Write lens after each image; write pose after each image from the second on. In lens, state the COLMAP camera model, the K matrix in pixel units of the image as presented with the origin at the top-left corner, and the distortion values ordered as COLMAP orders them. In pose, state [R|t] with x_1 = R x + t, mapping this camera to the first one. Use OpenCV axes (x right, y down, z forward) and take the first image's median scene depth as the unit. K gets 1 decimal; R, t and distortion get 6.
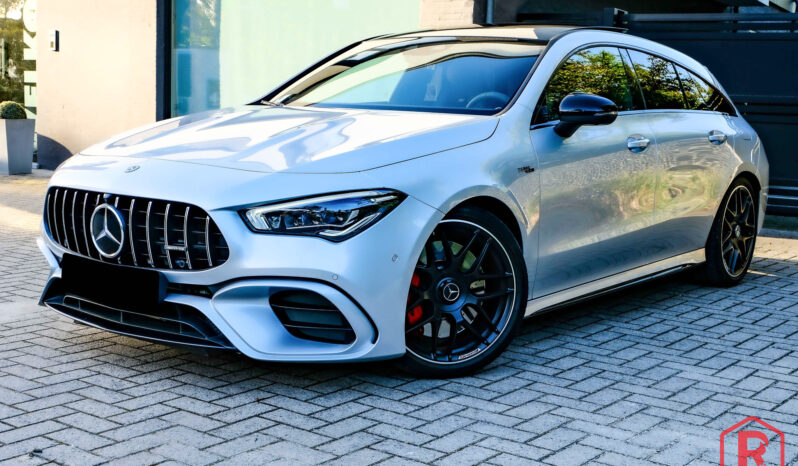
lens RADIAL K [[1110.8, 0, 399.0], [0, 1110.8, 233.0], [0, 0, 1]] dist [-0.043595, -0.038580]
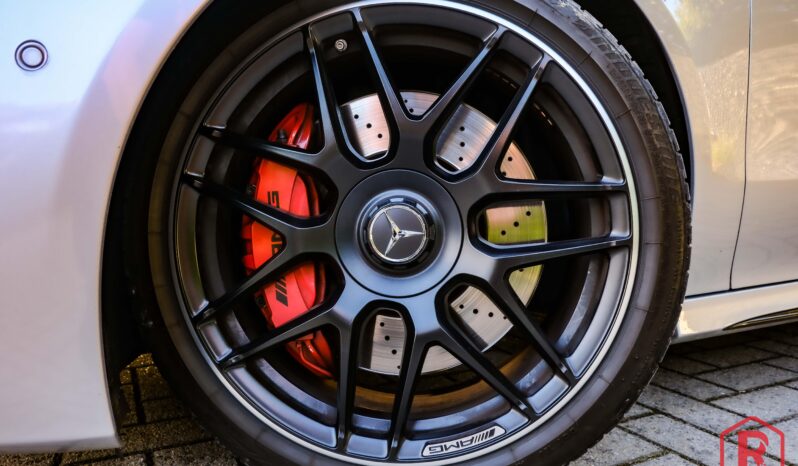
lens RADIAL K [[607.1, 0, 399.0], [0, 607.1, 233.0], [0, 0, 1]] dist [0.000081, 0.000059]
pose [[0.903103, 0.008922, -0.429332, 0.117003], [-0.033957, 0.998137, -0.050687, 0.060548], [0.428080, 0.060355, 0.901723, 0.831287]]
